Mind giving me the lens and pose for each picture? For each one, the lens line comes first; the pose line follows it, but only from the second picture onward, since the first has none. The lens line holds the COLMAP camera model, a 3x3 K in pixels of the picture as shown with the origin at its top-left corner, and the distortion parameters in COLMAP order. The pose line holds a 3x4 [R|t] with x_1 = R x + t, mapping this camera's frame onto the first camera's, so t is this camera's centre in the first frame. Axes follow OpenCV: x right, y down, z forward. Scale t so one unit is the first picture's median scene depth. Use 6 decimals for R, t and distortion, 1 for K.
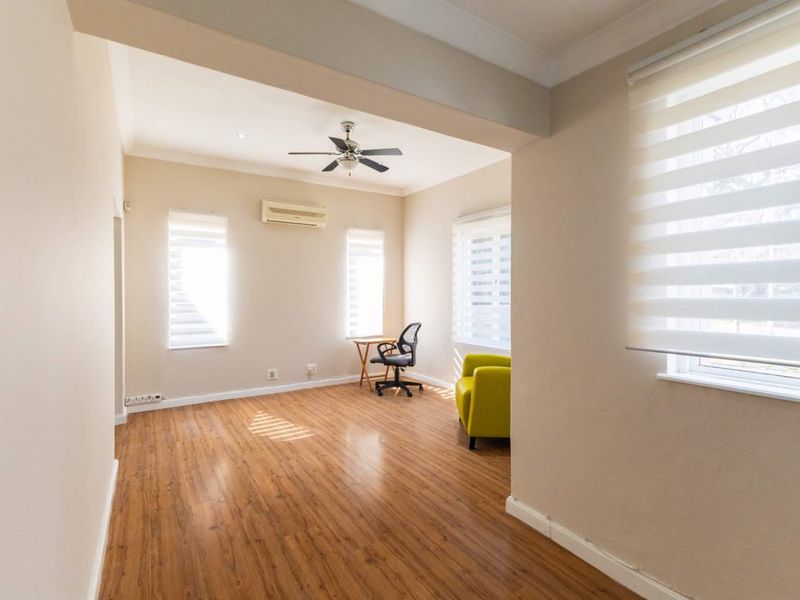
lens RADIAL K [[392.3, 0, 400.0], [0, 392.3, 300.0], [0, 0, 1]] dist [0.007889, -0.000407]
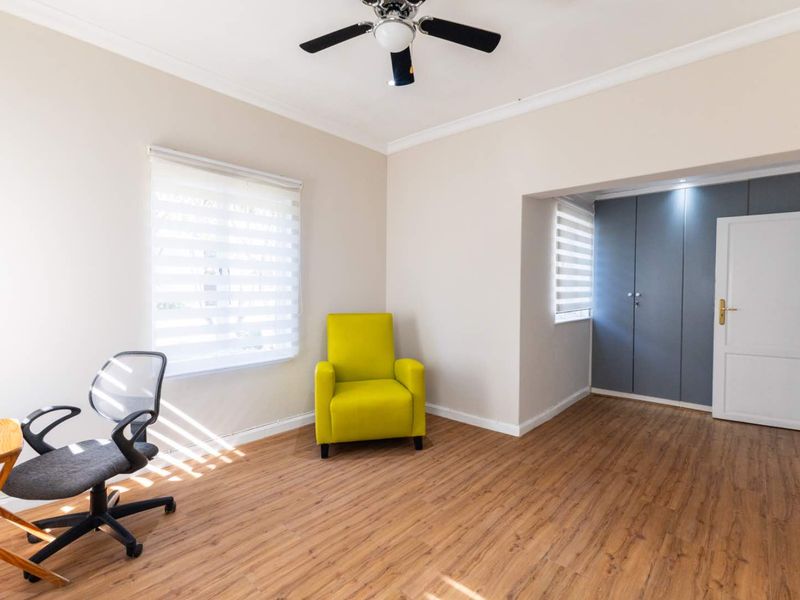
lens RADIAL K [[392.3, 0, 400.0], [0, 392.3, 300.0], [0, 0, 1]] dist [0.007889, -0.000407]
pose [[-0.261676, -0.026014, 0.964805, -0.880353], [0.011222, 0.999487, 0.029993, -0.022451], [-0.965090, 0.018675, -0.261250, 1.556675]]
